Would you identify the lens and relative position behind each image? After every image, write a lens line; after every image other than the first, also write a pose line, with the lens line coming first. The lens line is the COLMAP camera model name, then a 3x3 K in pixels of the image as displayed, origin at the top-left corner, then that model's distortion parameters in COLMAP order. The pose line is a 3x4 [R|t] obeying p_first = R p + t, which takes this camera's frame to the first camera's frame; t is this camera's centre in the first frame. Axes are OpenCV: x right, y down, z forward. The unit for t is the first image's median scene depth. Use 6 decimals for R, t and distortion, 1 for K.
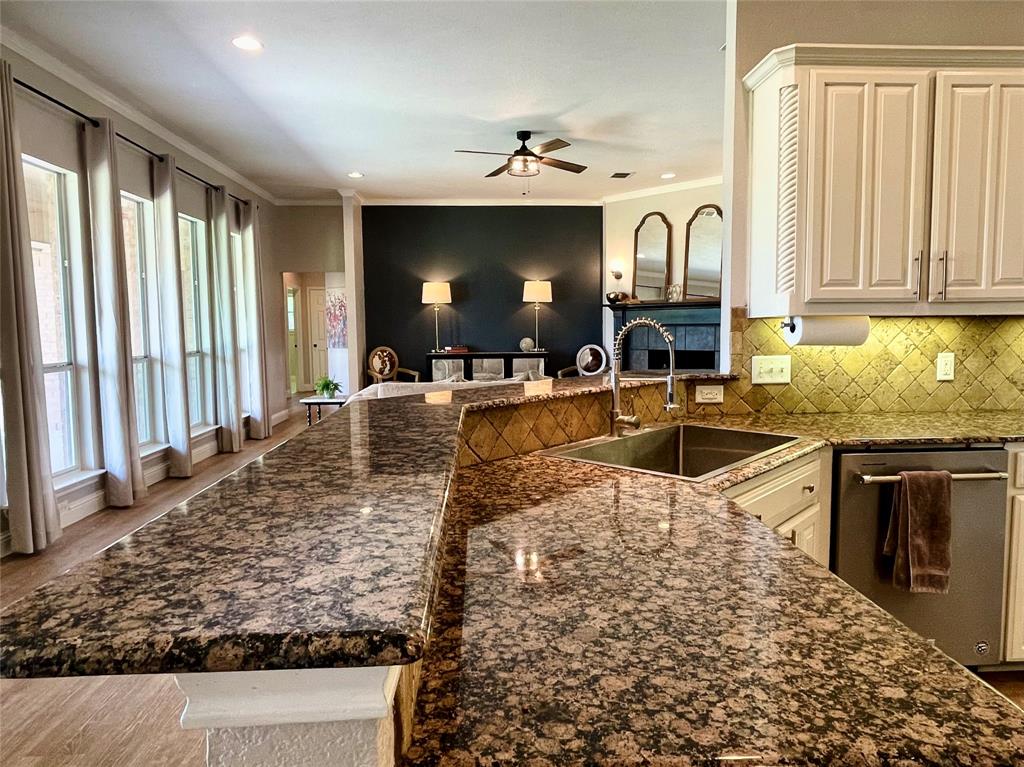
lens RADIAL K [[672.6, 0, 513.0], [0, 672.6, 373.0], [0, 0, 1]] dist [0.006318, -0.000433]
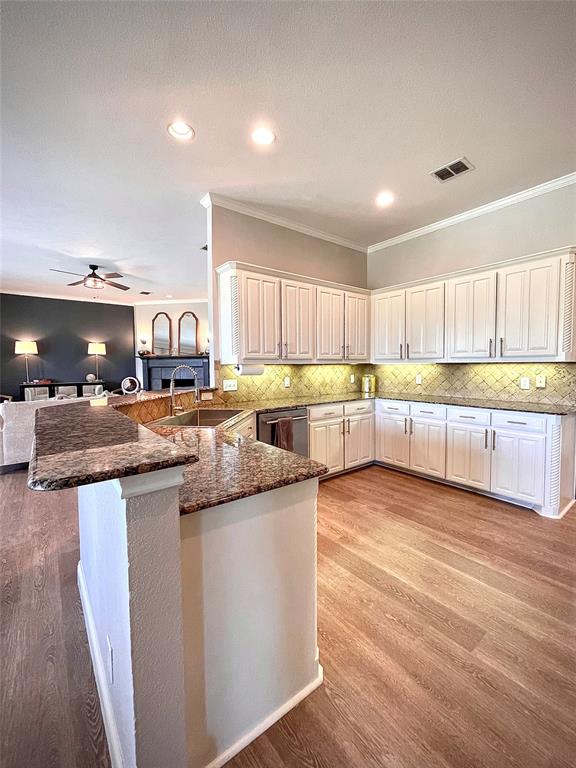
lens RADIAL K [[323.3, 0, 295.2], [0, 323.3, 380.4], [0, 0, 1]] dist [0.001650, -0.001354]
pose [[0.814084, -0.025593, 0.580183, -0.057423], [0.041860, 0.999016, -0.014668, 0.002522], [-0.579236, 0.036227, 0.814354, -0.060481]]
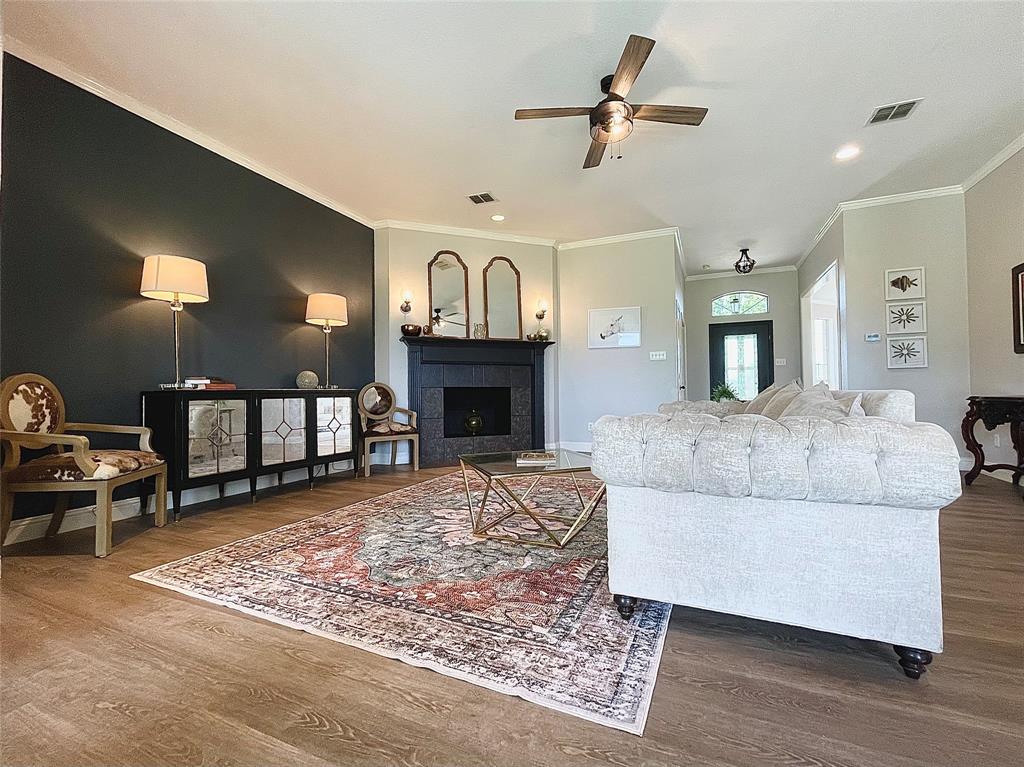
lens RADIAL K [[431.0, 0, 512.9], [0, 431.0, 375.3], [0, 0, 1]] dist [0.001650, -0.001354]
pose [[0.425438, 0.043483, 0.903942, -0.469658], [0.087330, 0.992211, -0.088831, 0.018844], [-0.900764, 0.116733, 0.418327, 0.945088]]
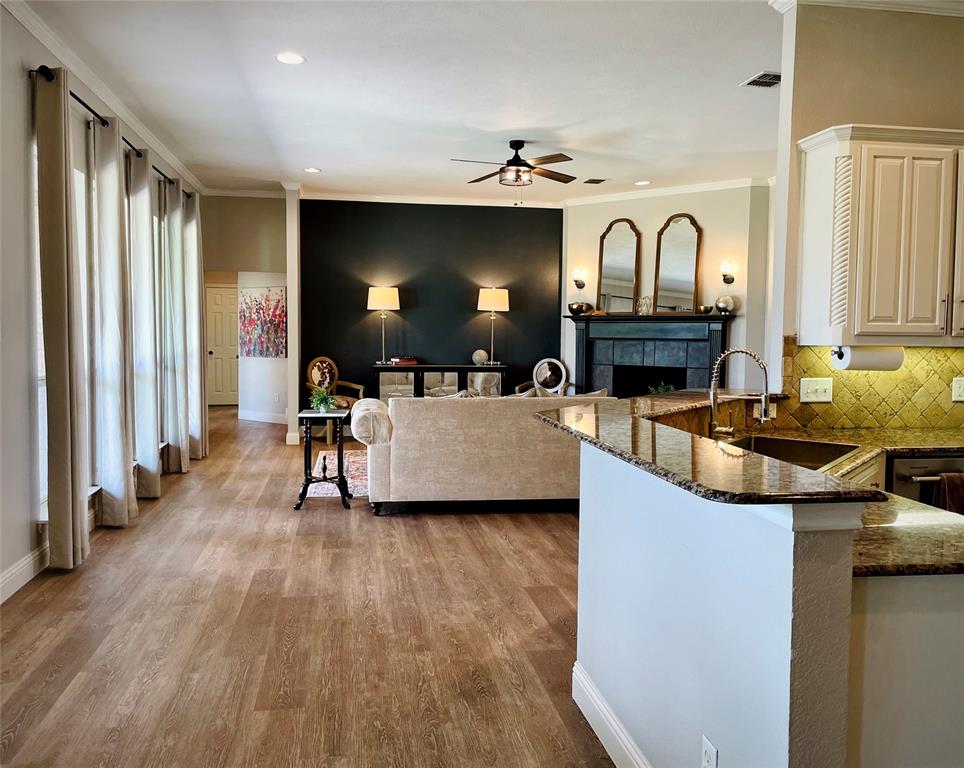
lens RADIAL K [[822.3, 0, 469.8], [0, 822.3, 368.2], [0, 0, 1]] dist [0.111774, -0.122168]
pose [[0.994140, 0.014363, 0.107141, -0.175699], [-0.011927, 0.999656, -0.023345, -0.000874], [-0.107440, 0.021930, 0.993970, -0.176773]]
